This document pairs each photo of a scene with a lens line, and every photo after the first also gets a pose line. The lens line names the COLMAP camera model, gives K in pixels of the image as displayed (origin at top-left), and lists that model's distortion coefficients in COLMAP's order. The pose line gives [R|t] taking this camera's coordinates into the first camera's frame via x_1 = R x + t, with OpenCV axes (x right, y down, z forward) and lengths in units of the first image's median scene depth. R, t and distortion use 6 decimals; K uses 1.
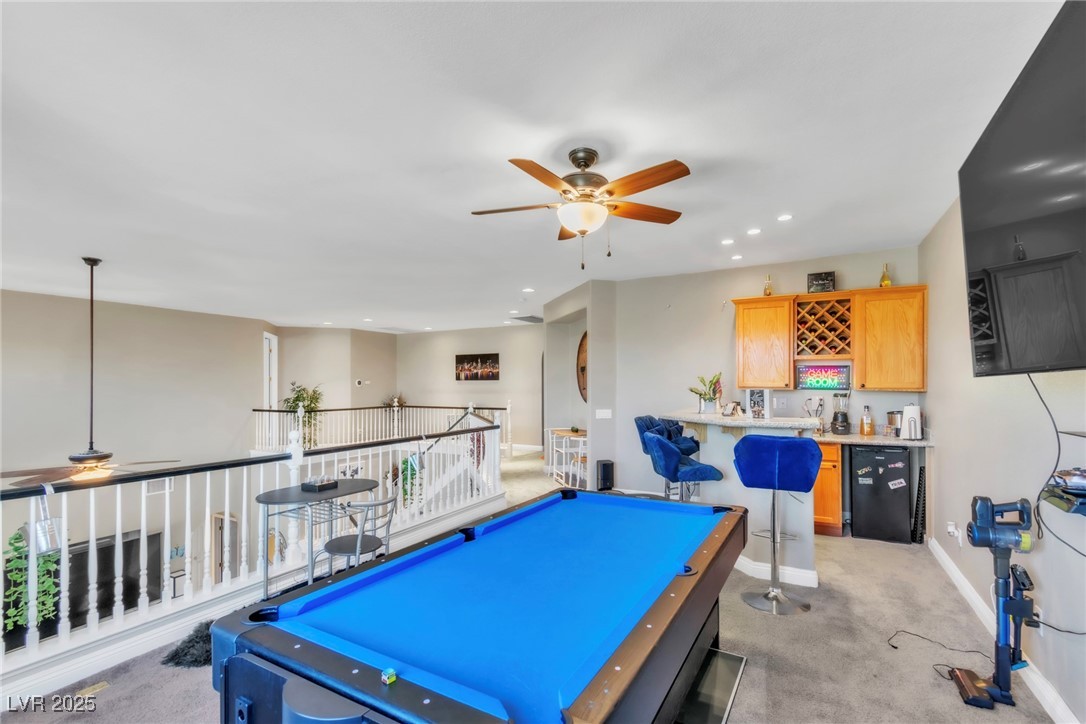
lens RADIAL K [[494.5, 0, 539.6], [0, 494.5, 353.5], [0, 0, 1]] dist [-0.000490, -0.000033]
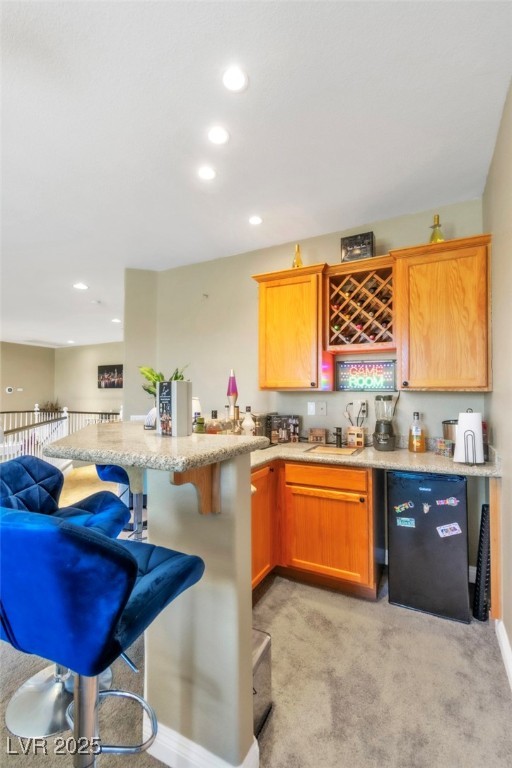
lens RADIAL K [[348.7, 0, 252.9], [0, 348.7, 367.1], [0, 0, 1]] dist [-0.000932, 0.000243]
pose [[0.999816, 0.005516, 0.018393, 0.405284], [-0.005131, 0.999769, -0.020894, 0.050158], [-0.018504, 0.020795, 0.999612, 0.479337]]
